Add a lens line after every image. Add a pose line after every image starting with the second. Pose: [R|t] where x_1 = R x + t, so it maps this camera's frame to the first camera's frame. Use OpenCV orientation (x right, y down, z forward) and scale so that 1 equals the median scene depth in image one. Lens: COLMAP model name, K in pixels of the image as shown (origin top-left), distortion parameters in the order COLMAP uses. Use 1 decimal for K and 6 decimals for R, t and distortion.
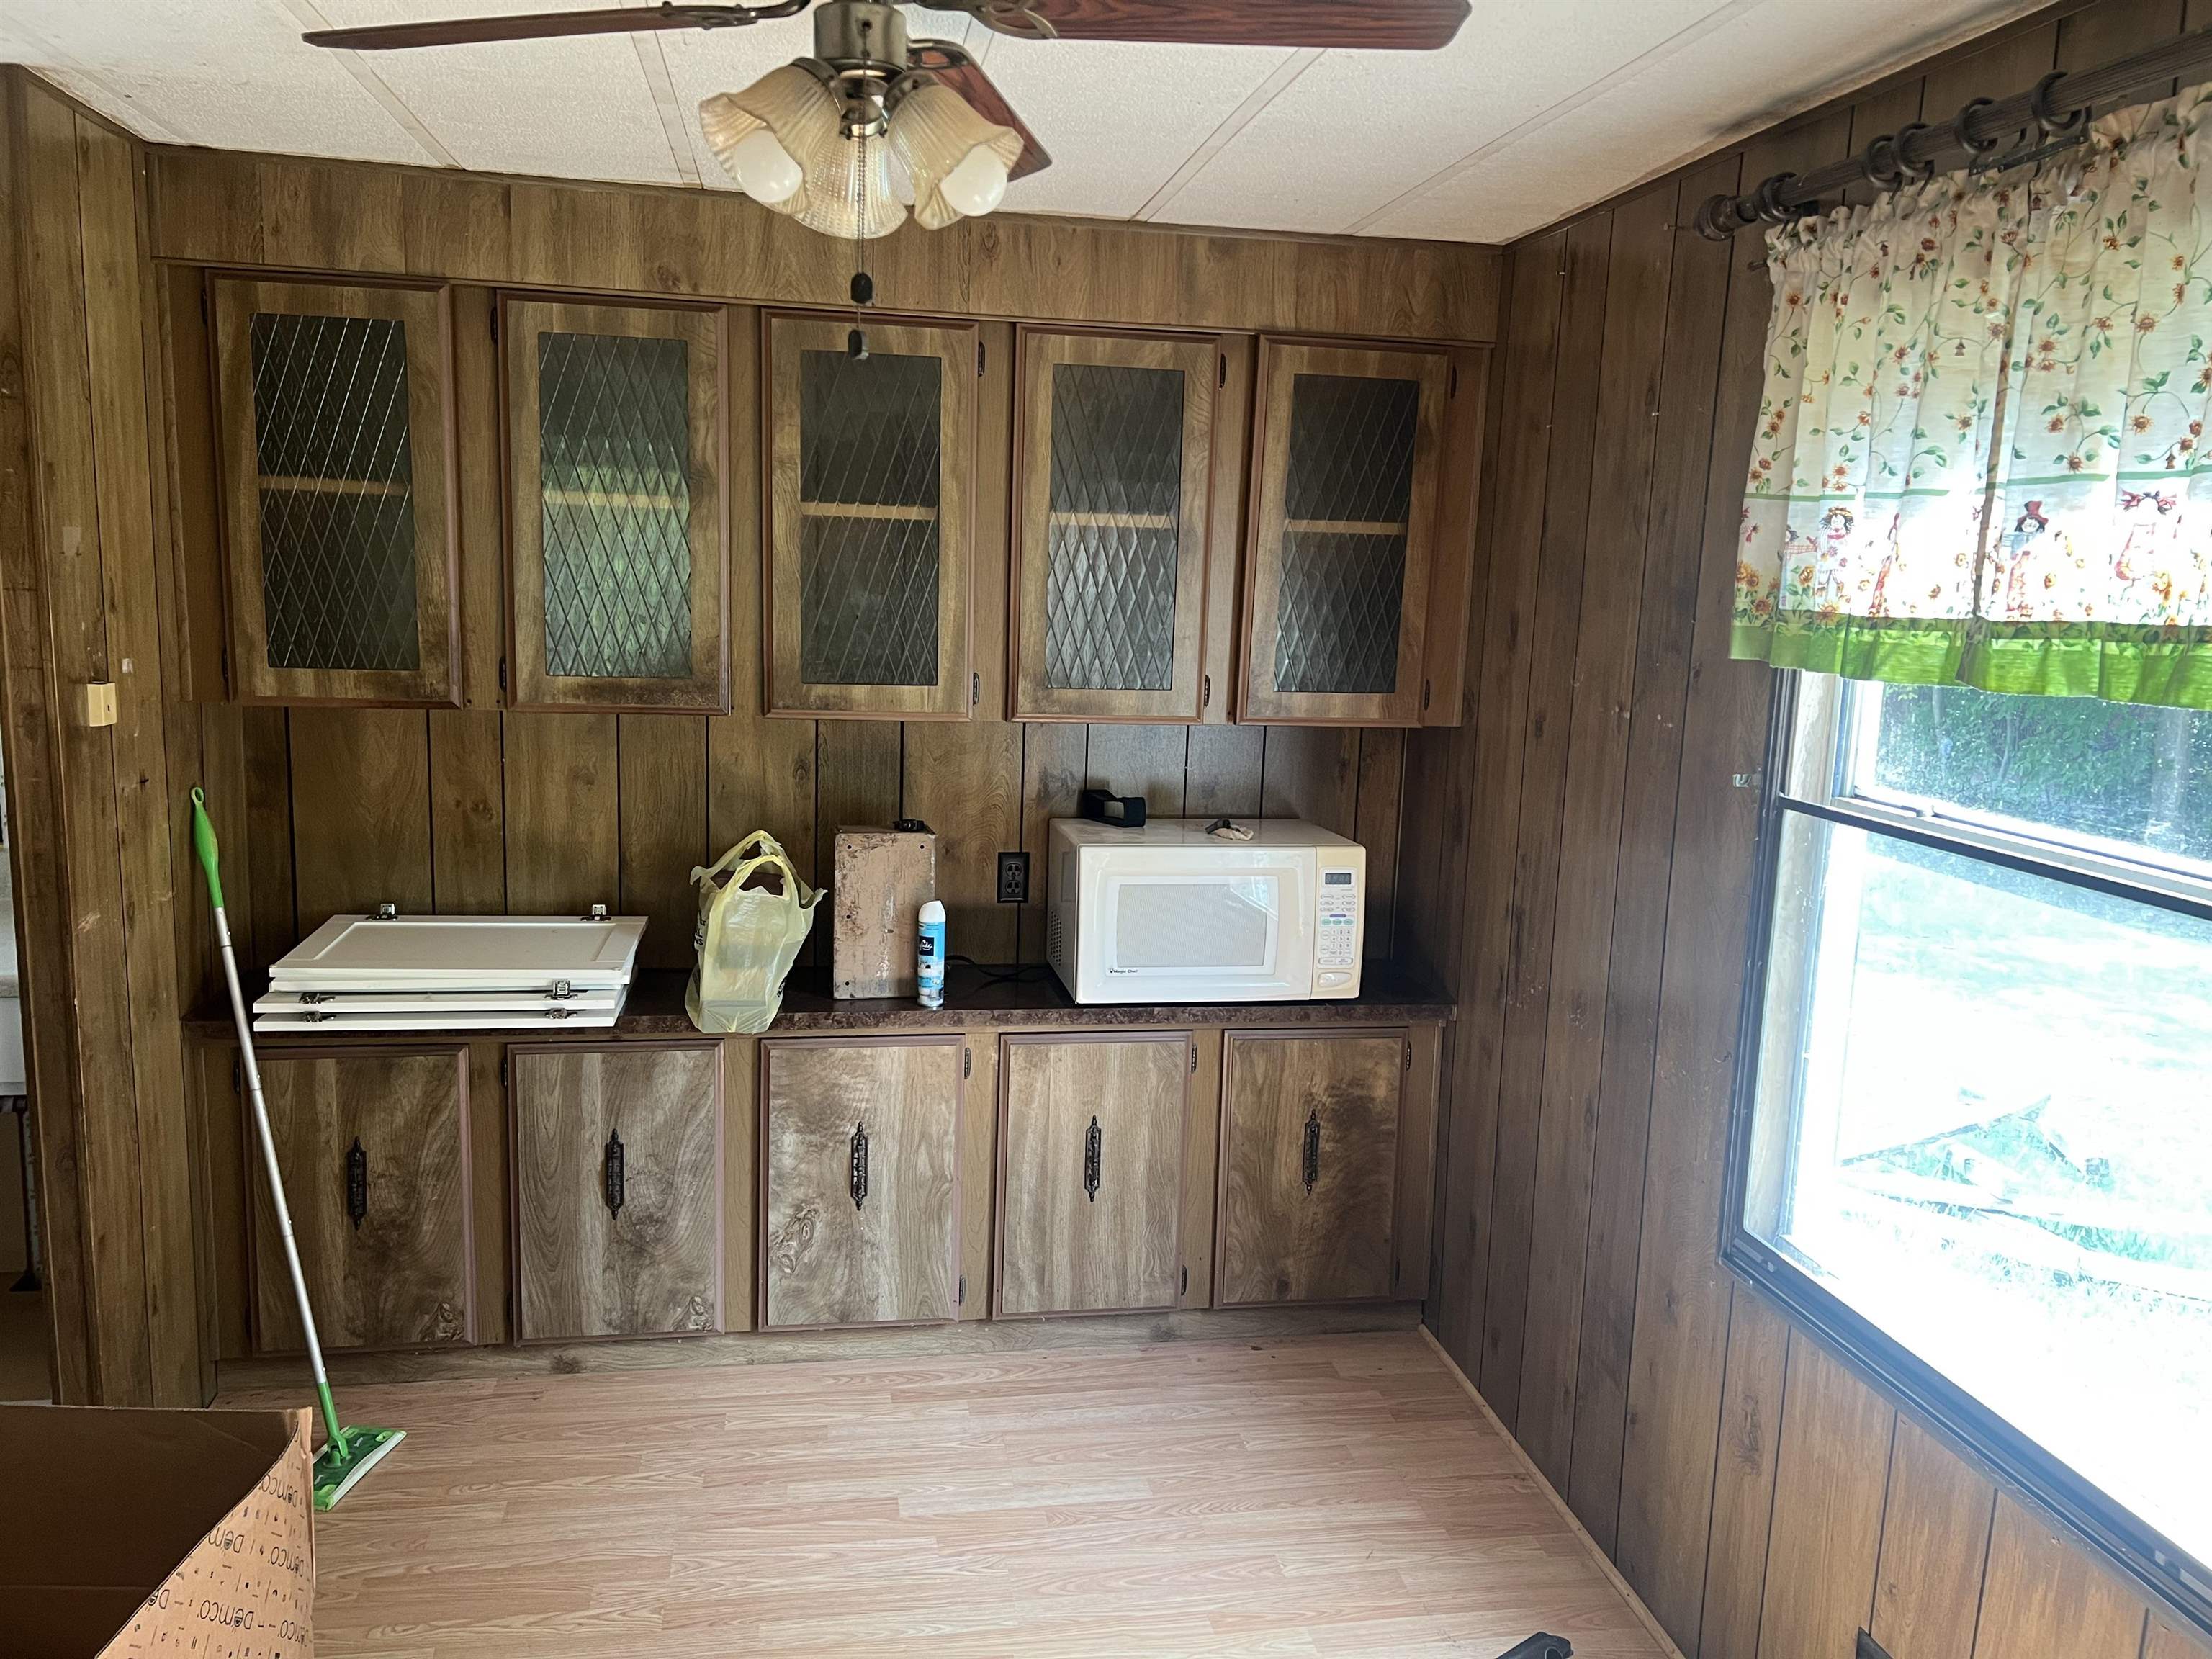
lens RADIAL K [[1706.7, 0, 1106.0], [0, 1706.7, 829.5], [0, 0, 1]] dist [0.012085, -0.000764]
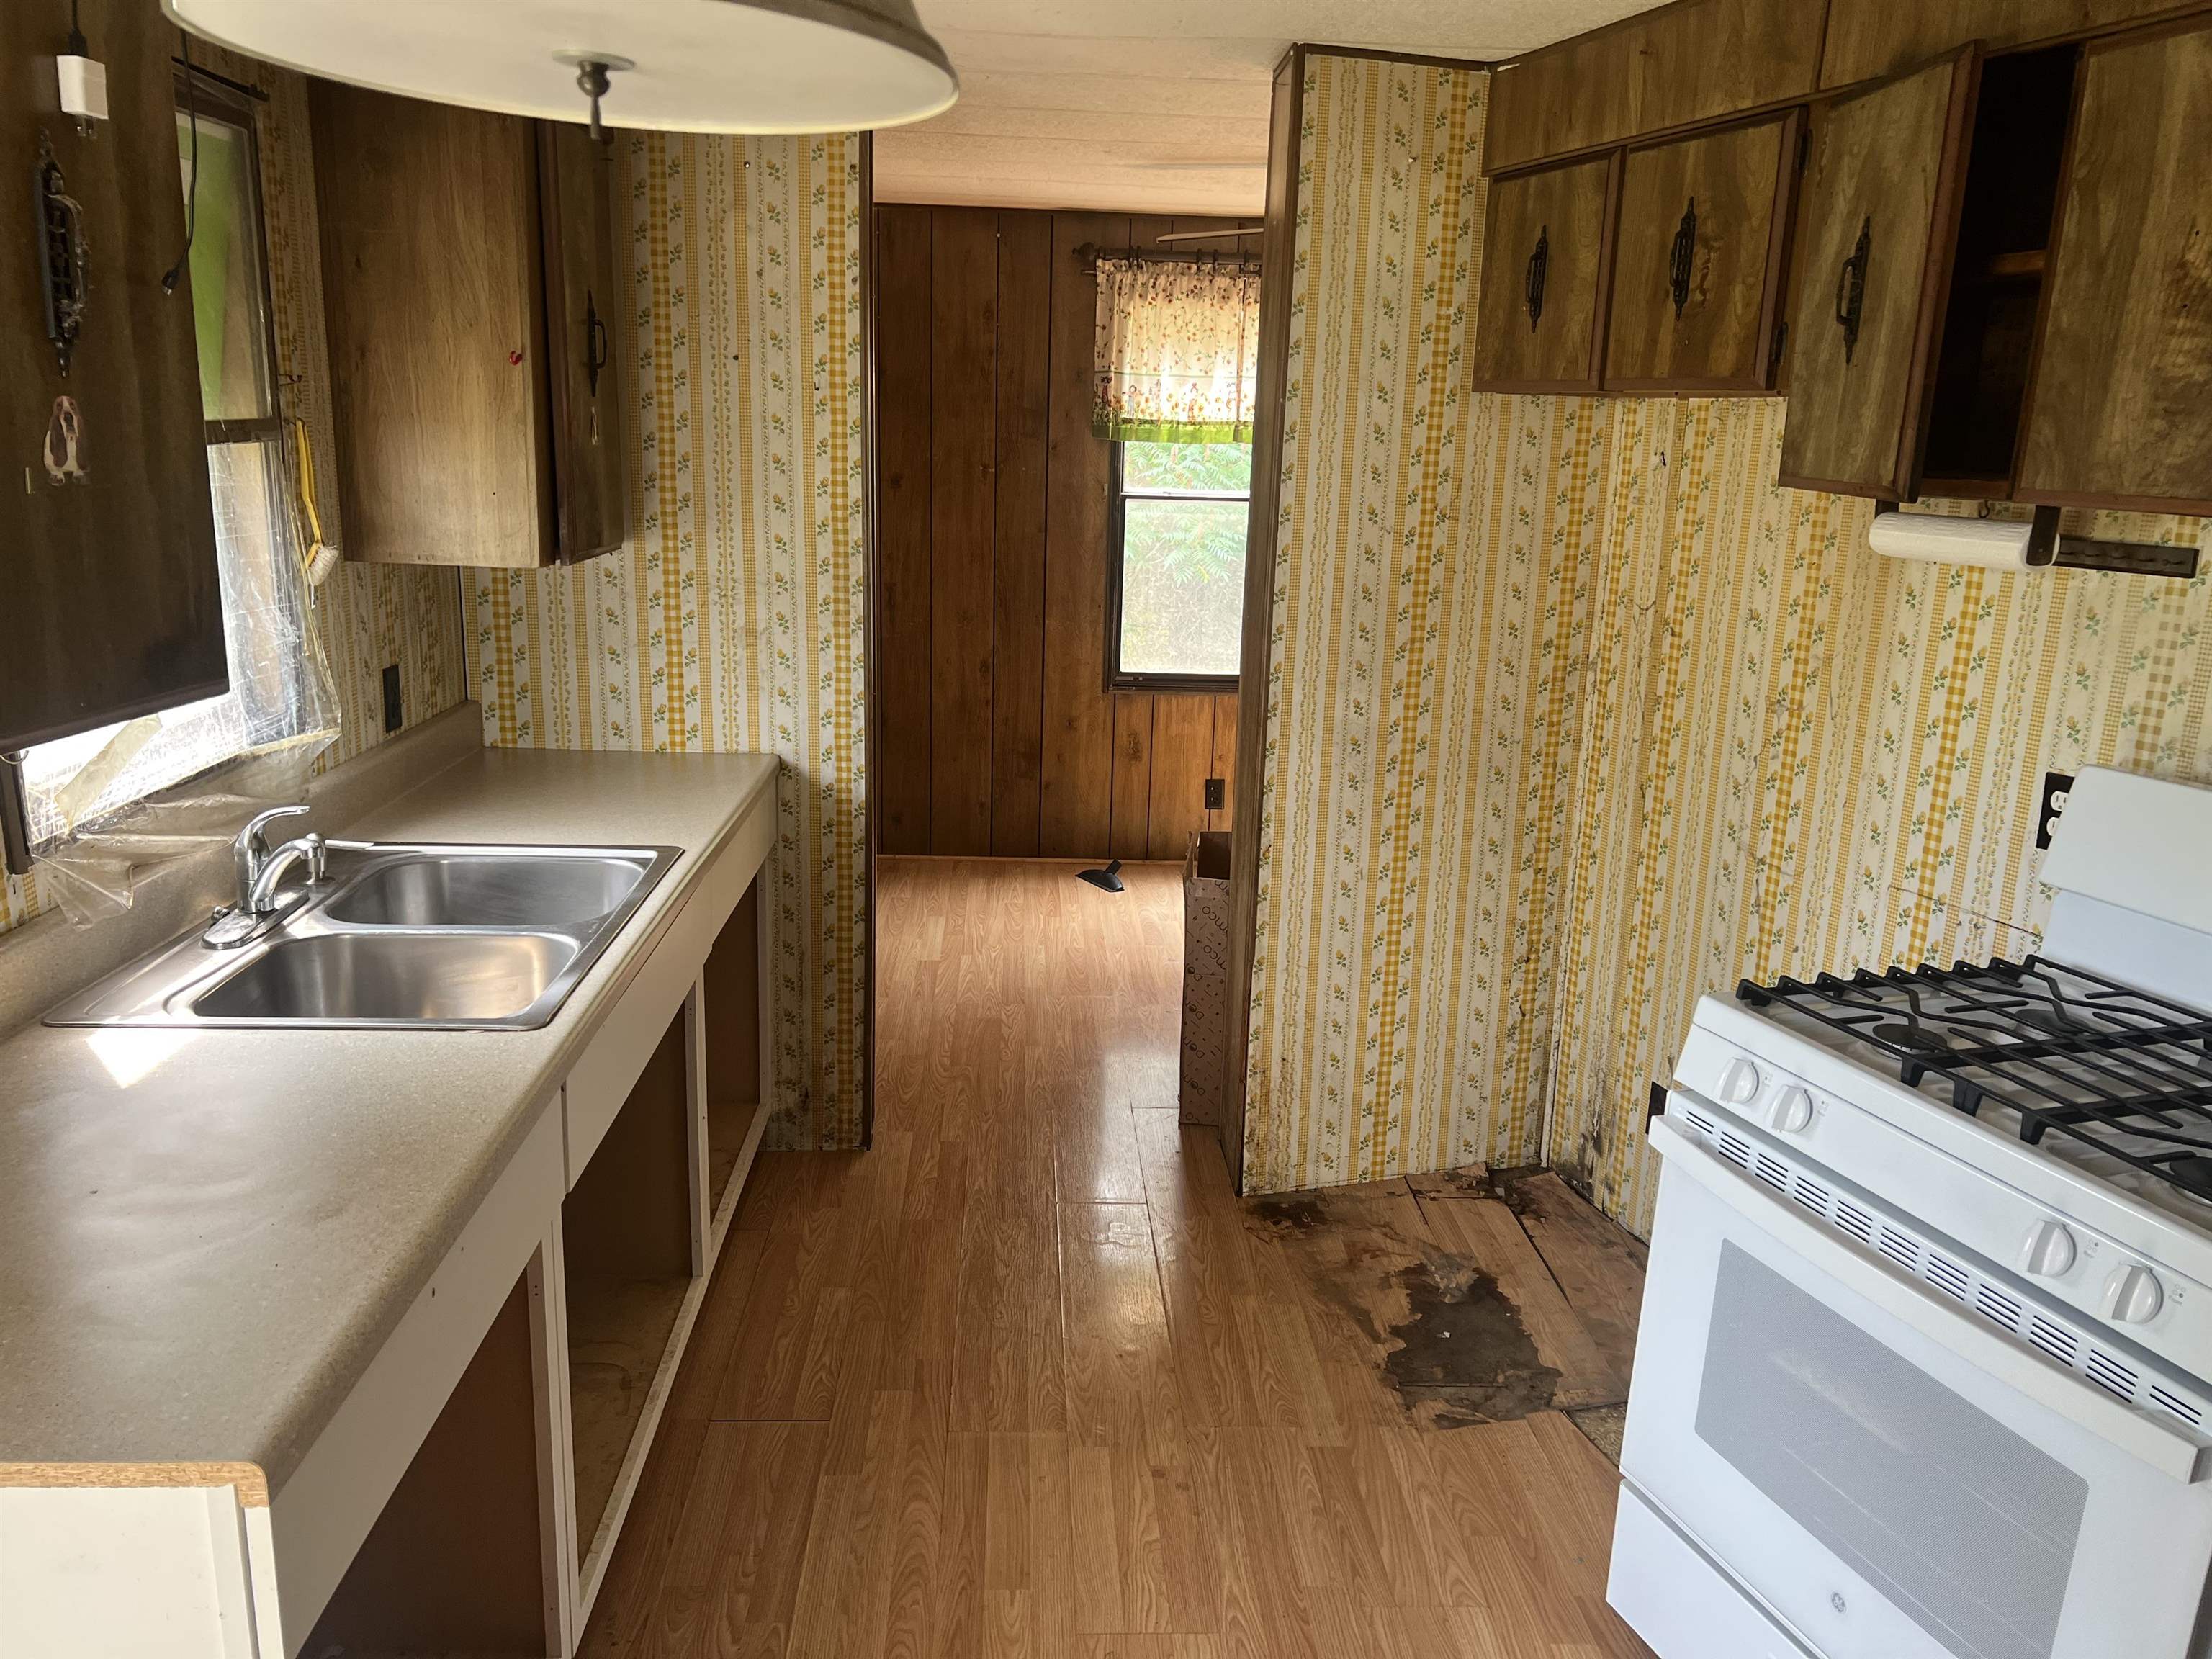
lens RADIAL K [[1706.7, 0, 1106.0], [0, 1706.7, 829.5], [0, 0, 1]] dist [0.012085, -0.000764]
pose [[0.137217, -0.273310, 0.952089, -2.080759], [0.132887, 0.957571, 0.255732, -0.186682], [-0.981587, 0.091429, 0.167715, 0.626375]]
